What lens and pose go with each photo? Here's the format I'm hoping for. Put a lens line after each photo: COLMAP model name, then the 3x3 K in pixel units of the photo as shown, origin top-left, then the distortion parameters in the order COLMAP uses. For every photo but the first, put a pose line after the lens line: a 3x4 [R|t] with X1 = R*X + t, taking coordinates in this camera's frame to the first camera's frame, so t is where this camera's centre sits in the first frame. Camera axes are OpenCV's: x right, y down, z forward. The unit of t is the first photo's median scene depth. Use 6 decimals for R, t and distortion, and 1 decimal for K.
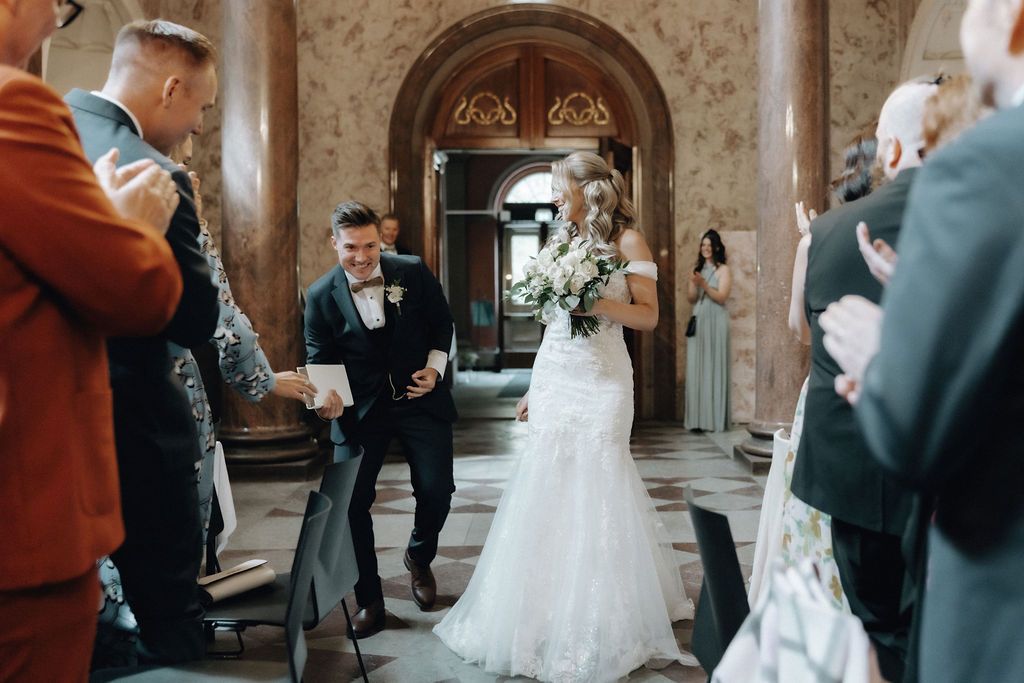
lens RADIAL K [[1065.0, 0, 563.7], [0, 1065.0, 292.3], [0, 0, 1]] dist [-0.005948, 0.001512]
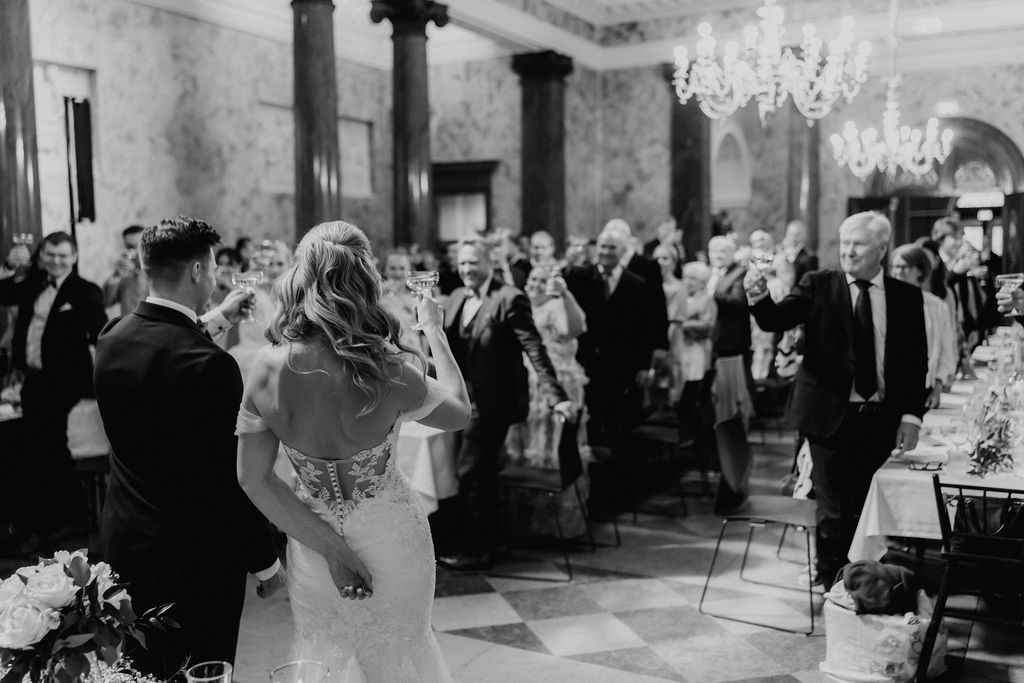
lens RADIAL K [[998.7, 0, 546.5], [0, 998.7, 338.4], [0, 0, 1]] dist [0.019334, -0.012008]
pose [[0.886117, 0.038226, -0.461882, 0.168459], [0.000070, 0.996582, 0.082614, -0.031099], [0.463461, -0.073238, 0.883086, -0.864594]]
